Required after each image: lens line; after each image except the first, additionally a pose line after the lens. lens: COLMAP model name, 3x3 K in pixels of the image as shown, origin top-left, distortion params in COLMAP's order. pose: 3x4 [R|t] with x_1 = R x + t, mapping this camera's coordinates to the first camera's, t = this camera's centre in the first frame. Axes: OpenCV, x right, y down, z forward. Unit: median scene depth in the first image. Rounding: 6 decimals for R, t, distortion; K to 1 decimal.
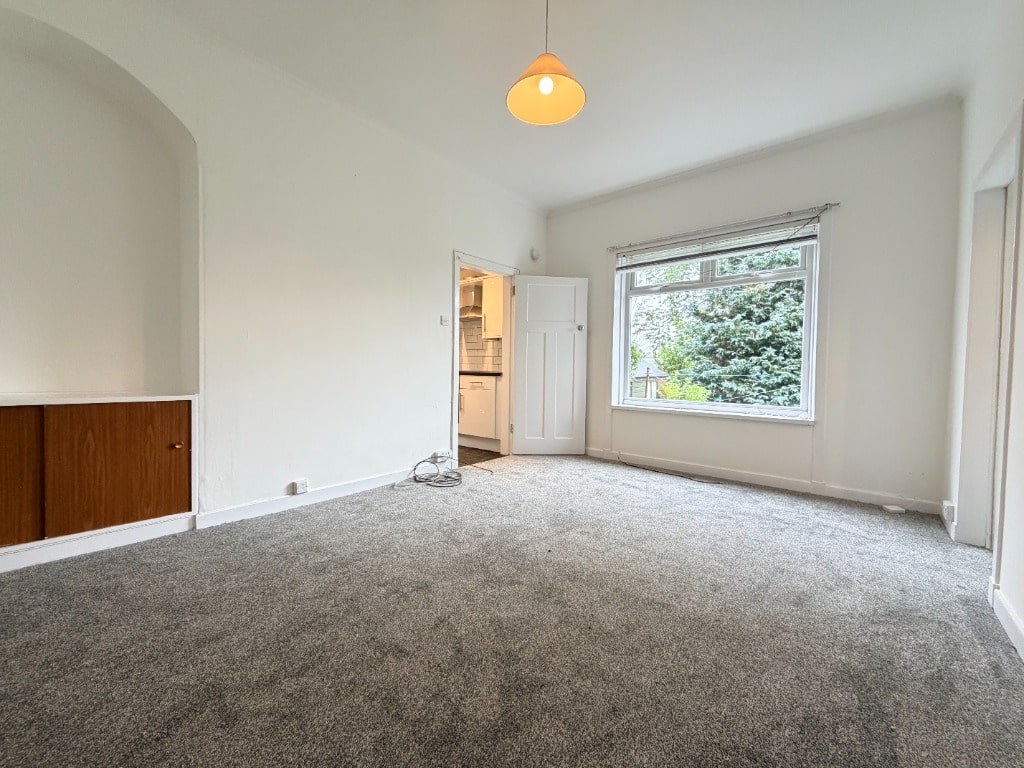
lens RADIAL K [[408.4, 0, 508.4], [0, 408.4, 383.2], [0, 0, 1]] dist [0.001271, 0.000096]
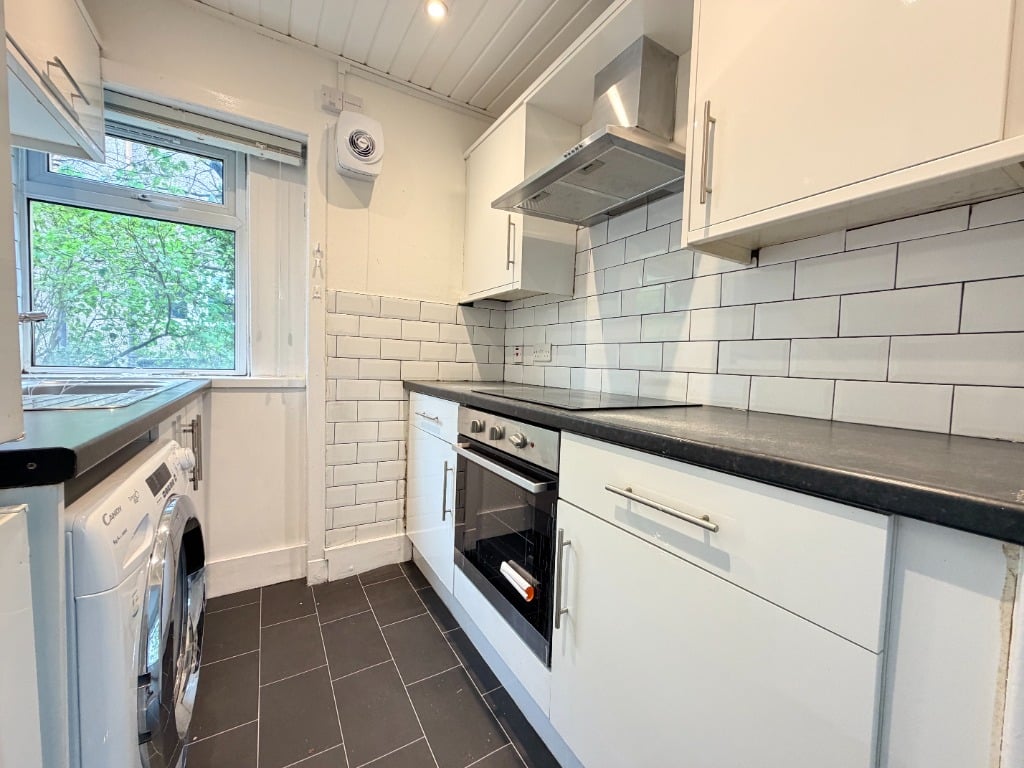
lens RADIAL K [[408.4, 0, 508.4], [0, 408.4, 383.2], [0, 0, 1]] dist [0.001271, 0.000096]
pose [[0.945216, 0.033978, -0.324672, -0.149929], [-0.029274, 0.999384, 0.019366, -0.079931], [0.325130, -0.008801, 0.945628, 1.478238]]
